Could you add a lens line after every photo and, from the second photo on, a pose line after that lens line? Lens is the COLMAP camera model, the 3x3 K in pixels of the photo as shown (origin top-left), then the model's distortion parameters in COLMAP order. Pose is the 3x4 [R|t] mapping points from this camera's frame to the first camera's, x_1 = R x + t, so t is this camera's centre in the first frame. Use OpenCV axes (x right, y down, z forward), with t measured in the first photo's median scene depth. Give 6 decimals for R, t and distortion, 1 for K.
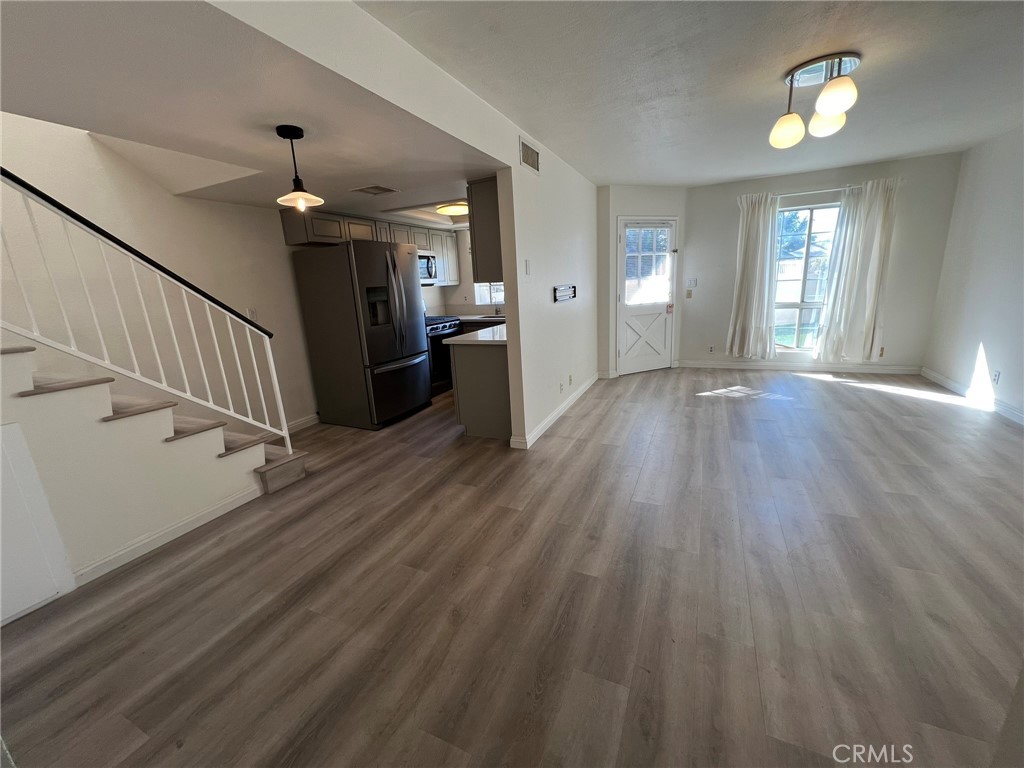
lens RADIAL K [[413.0, 0, 507.8], [0, 413.0, 384.5], [0, 0, 1]] dist [-0.006801, 0.000302]
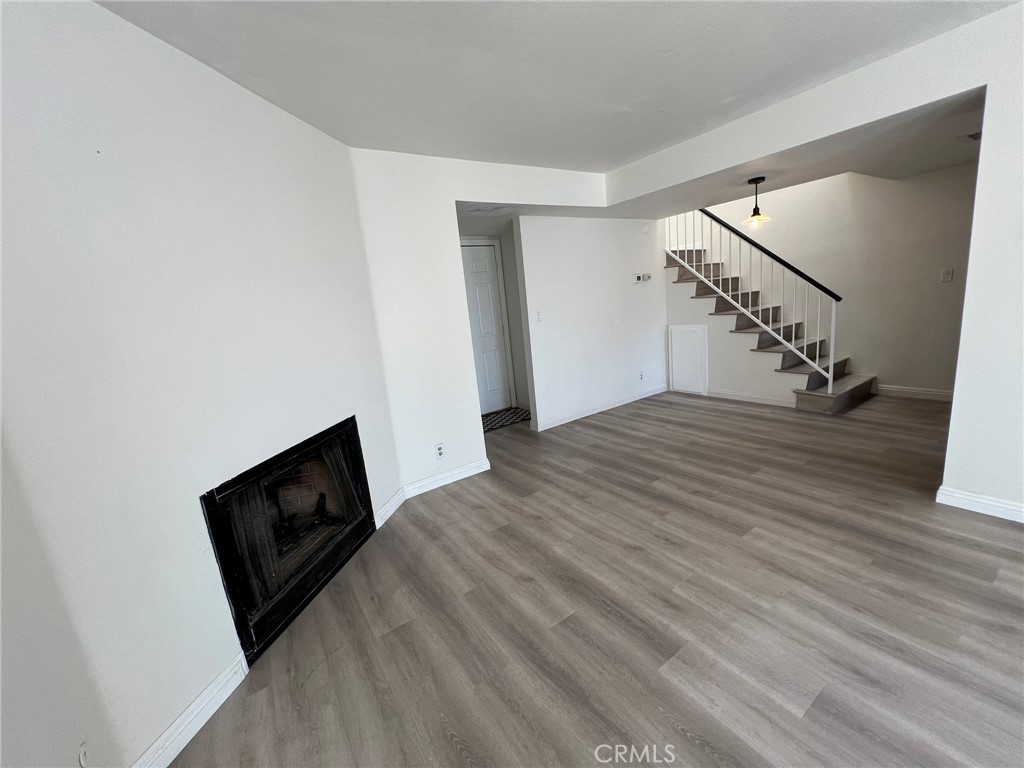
lens RADIAL K [[413.0, 0, 510.7], [0, 413.0, 385.0], [0, 0, 1]] dist [-0.006801, 0.000302]
pose [[-0.504862, 0.279275, -0.816774, 0.816040], [-0.080577, 0.926838, 0.366714, -0.197124], [0.859431, 0.250953, -0.445422, 0.569623]]
